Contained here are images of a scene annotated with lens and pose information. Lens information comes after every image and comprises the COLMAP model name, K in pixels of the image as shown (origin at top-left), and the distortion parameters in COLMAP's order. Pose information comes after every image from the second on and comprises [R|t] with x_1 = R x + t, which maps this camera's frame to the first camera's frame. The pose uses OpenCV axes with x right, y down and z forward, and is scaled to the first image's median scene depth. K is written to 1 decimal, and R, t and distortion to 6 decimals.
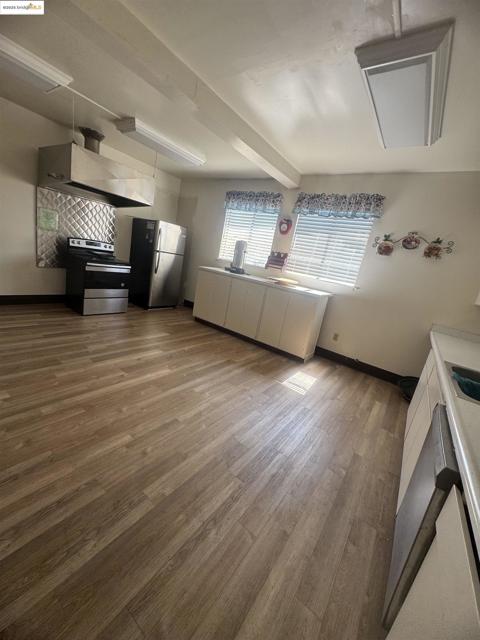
lens RADIAL K [[256.9, 0, 240.5], [0, 256.9, 317.9], [0, 0, 1]] dist [-0.000312, 0.000097]
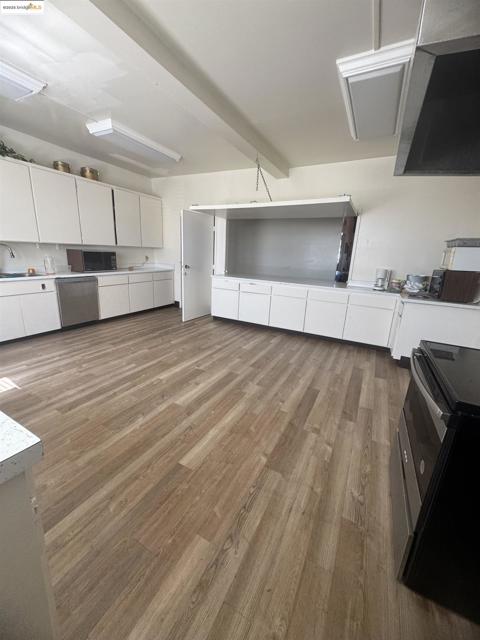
lens RADIAL K [[256.9, 0, 239.1], [0, 256.9, 319.7], [0, 0, 1]] dist [-0.000312, 0.000097]
pose [[-0.964872, -0.187993, -0.183522, -0.349813], [-0.251939, 0.860154, 0.443467, -0.491509], [0.074488, 0.474125, -0.877301, 1.788791]]
